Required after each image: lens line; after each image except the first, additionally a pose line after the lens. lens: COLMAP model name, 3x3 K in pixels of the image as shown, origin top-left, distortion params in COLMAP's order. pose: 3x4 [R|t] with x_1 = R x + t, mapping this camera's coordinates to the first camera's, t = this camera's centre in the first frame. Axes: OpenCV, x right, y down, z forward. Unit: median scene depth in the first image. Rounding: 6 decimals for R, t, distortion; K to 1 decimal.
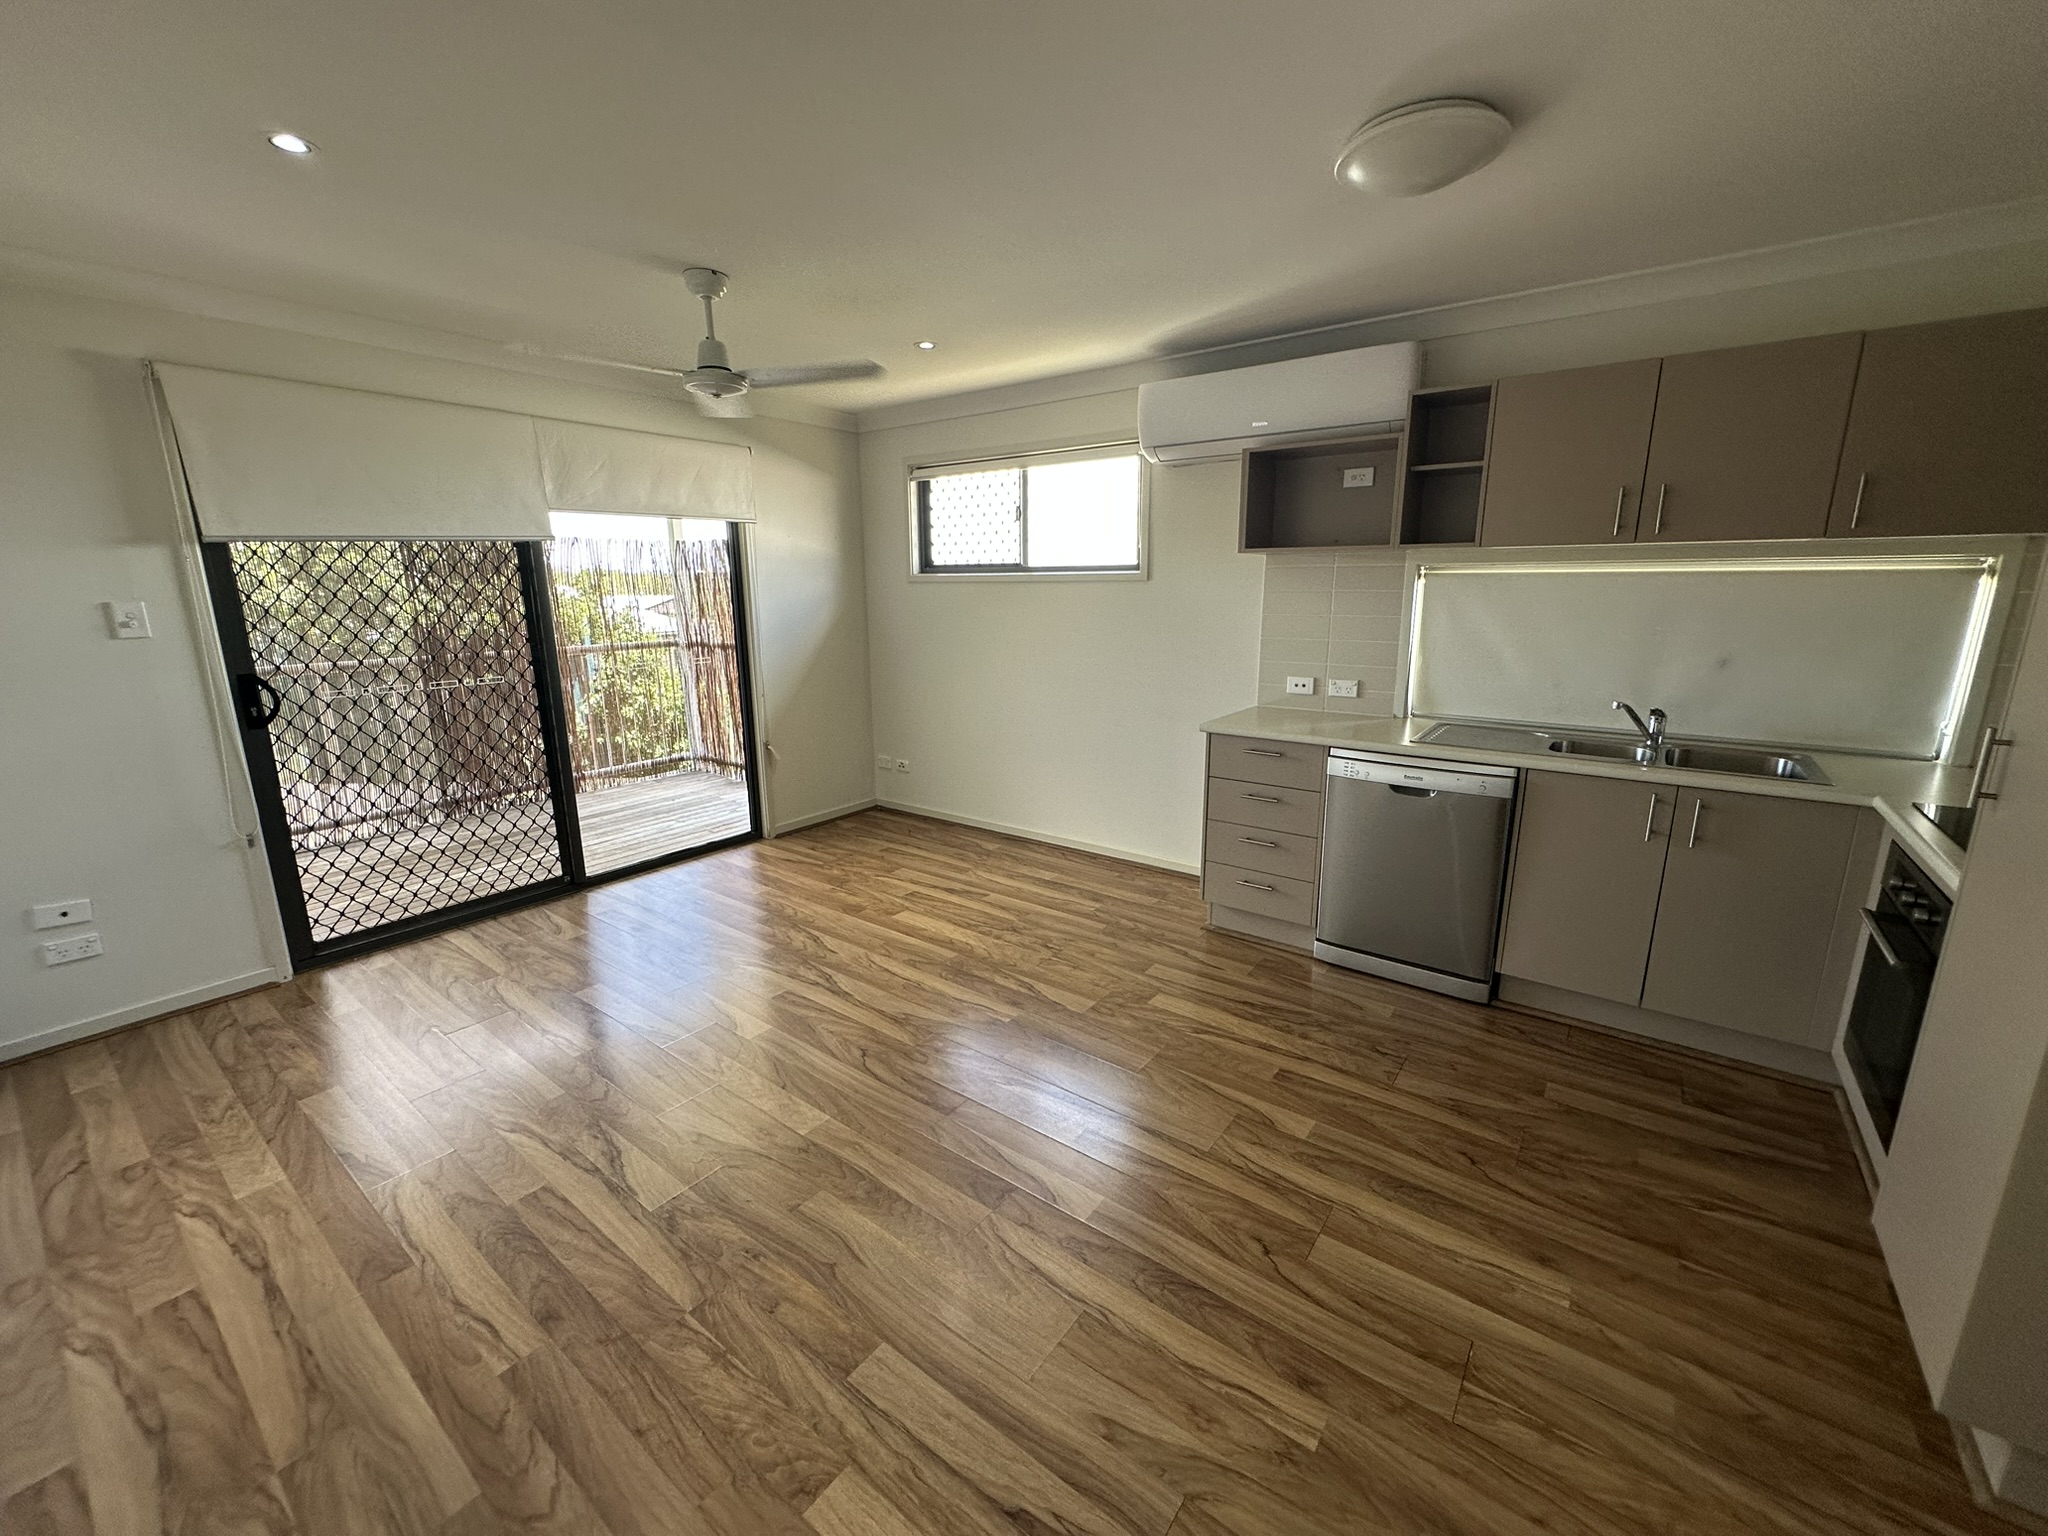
lens RADIAL K [[817.7, 0, 1031.2], [0, 817.7, 769.2], [0, 0, 1]] dist [-0.003436, 0.000622]
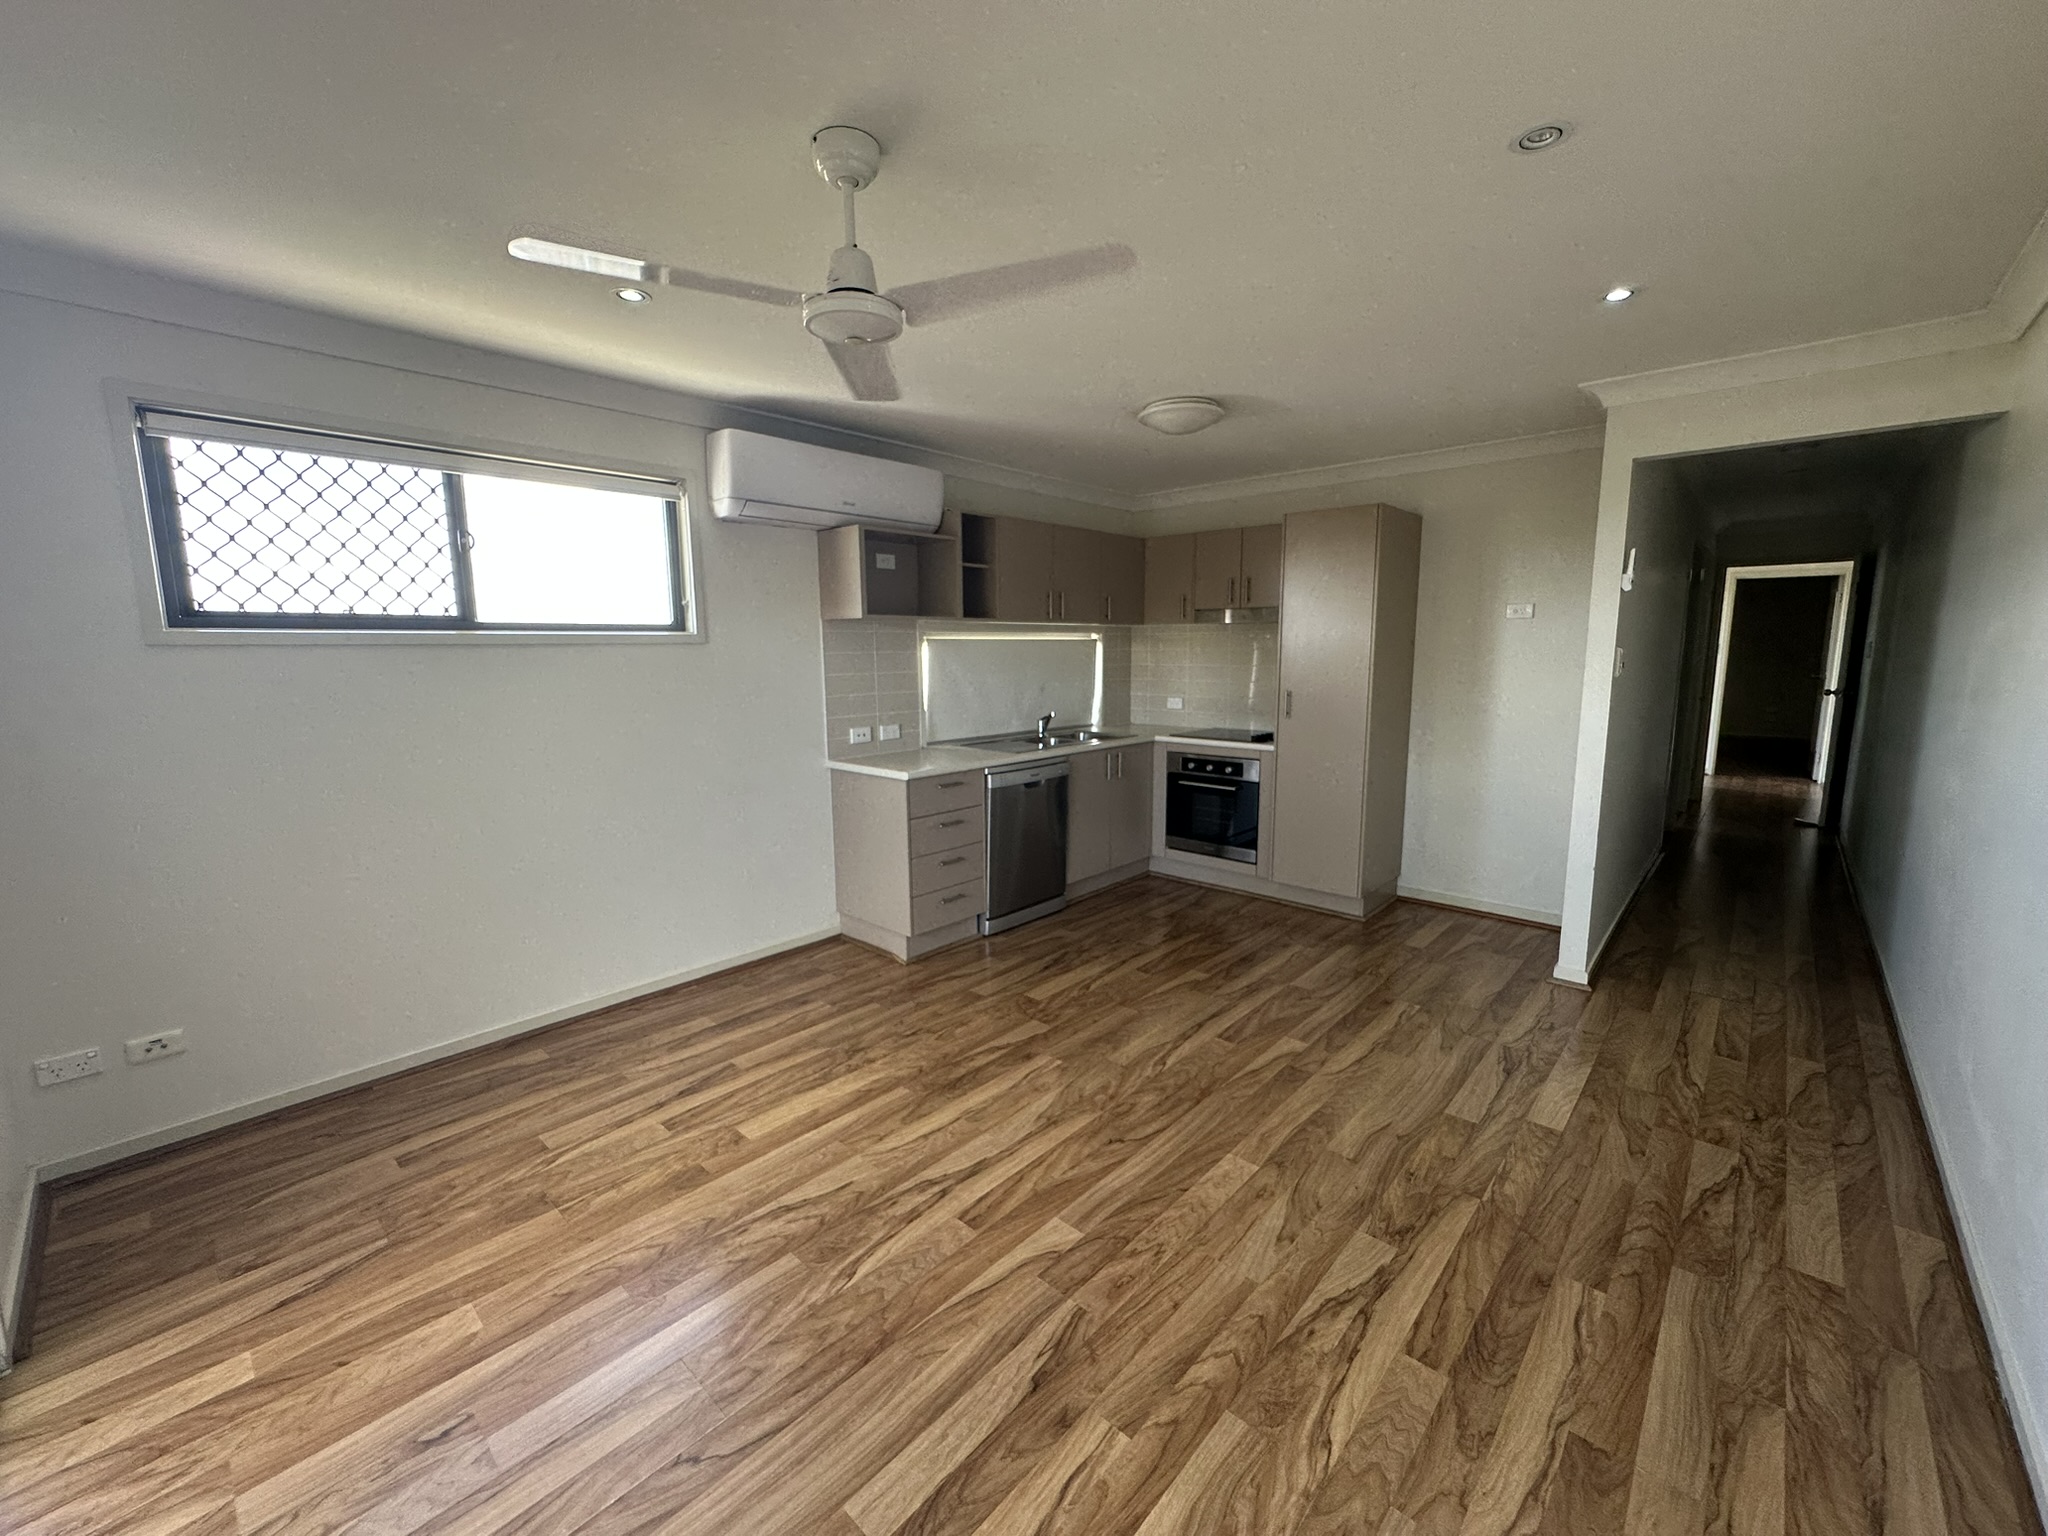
lens RADIAL K [[817.7, 0, 1031.4], [0, 817.7, 761.4], [0, 0, 1]] dist [-0.003436, 0.000622]
pose [[0.097351, -0.134788, 0.986081, -0.844249], [0.228801, 0.967280, 0.109629, -0.150709], [-0.968593, 0.214944, 0.125005, 0.702349]]
